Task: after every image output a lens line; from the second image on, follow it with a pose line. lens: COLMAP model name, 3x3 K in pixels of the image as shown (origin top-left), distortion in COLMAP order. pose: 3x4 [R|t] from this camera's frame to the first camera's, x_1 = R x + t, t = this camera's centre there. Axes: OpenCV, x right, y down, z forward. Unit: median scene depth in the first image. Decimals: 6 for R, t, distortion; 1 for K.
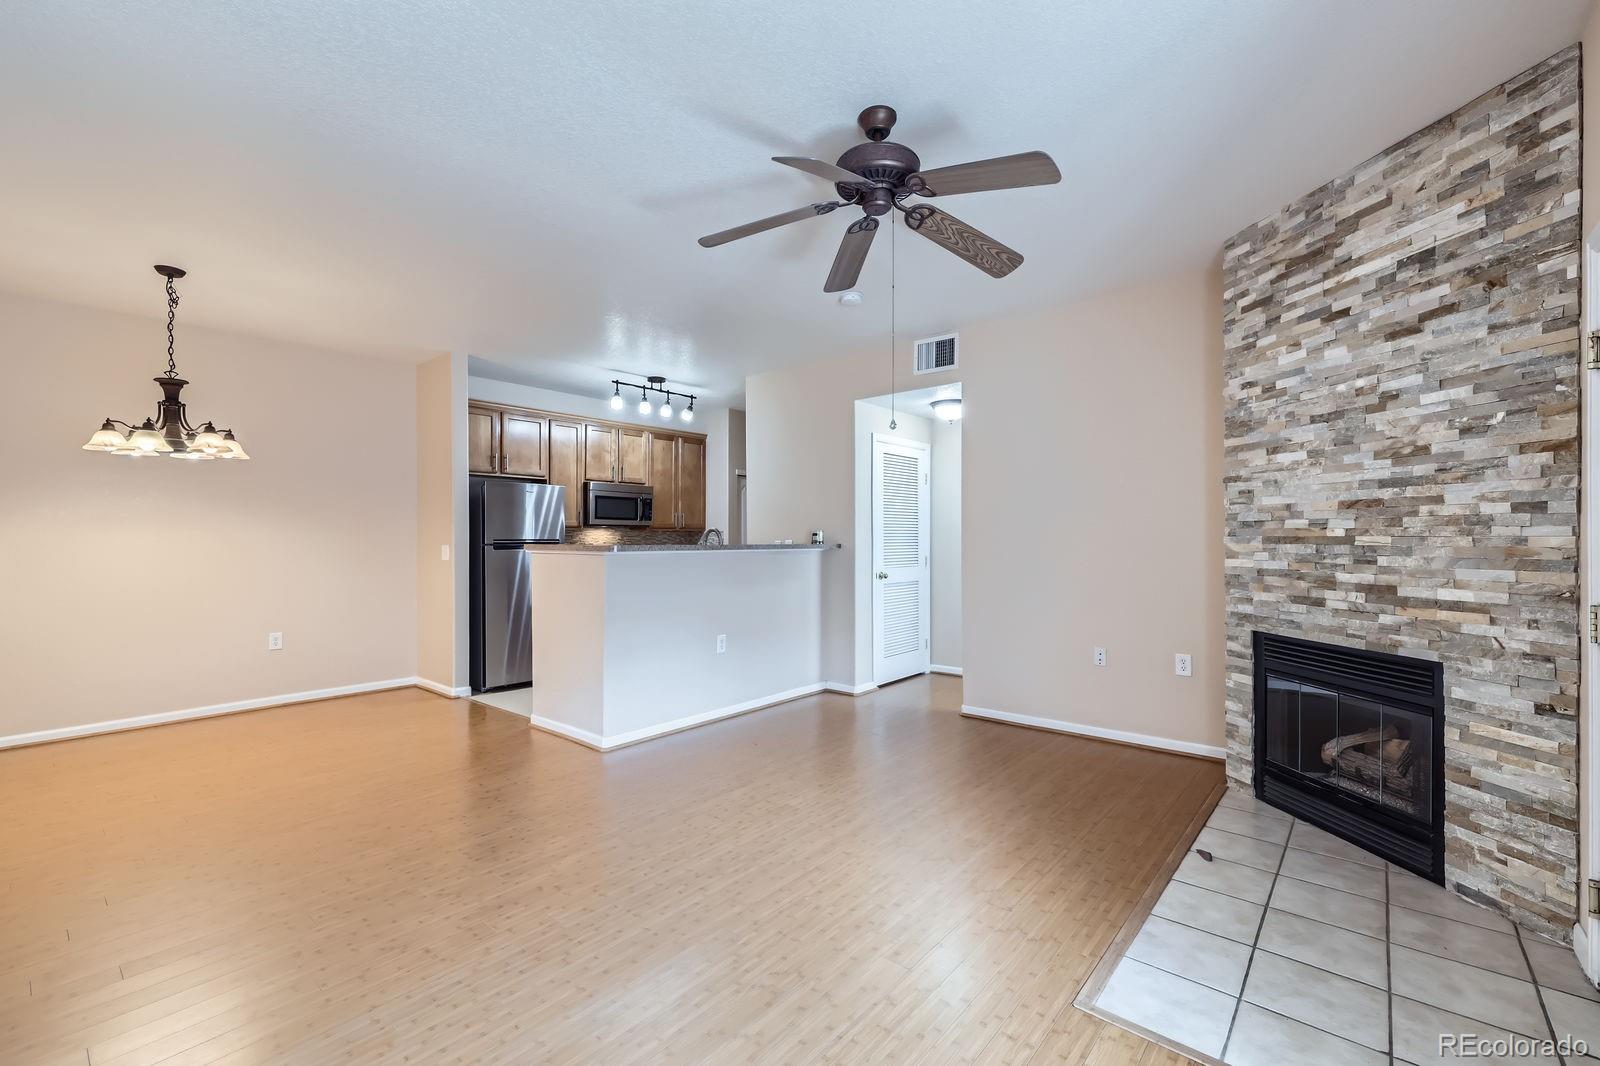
lens RADIAL K [[680.8, 0, 796.0], [0, 680.8, 541.7], [0, 0, 1]] dist [0.006449, -0.000542]
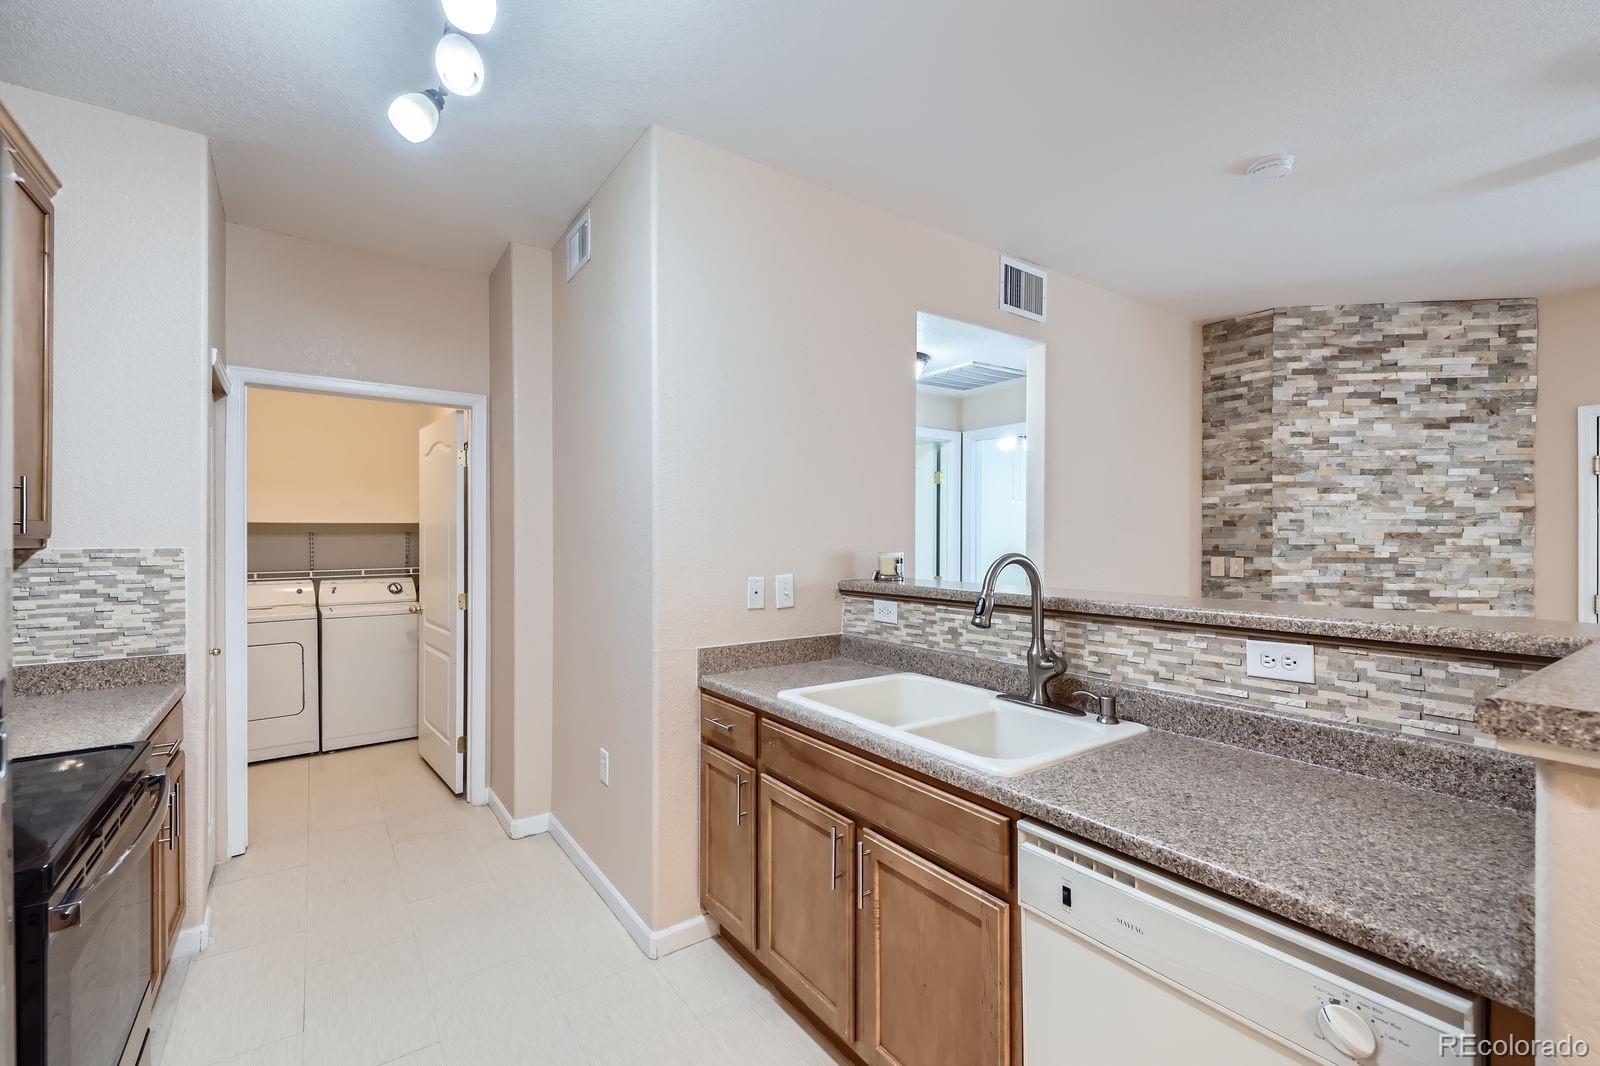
lens RADIAL K [[680.8, 0, 796.0], [0, 680.8, 541.7], [0, 0, 1]] dist [0.006449, -0.000542]
pose [[0.253492, -0.003826, 0.967330, -0.885524], [0.003812, 0.999988, 0.002956, -0.049731], [-0.967330, 0.002939, 0.253503, 1.823327]]
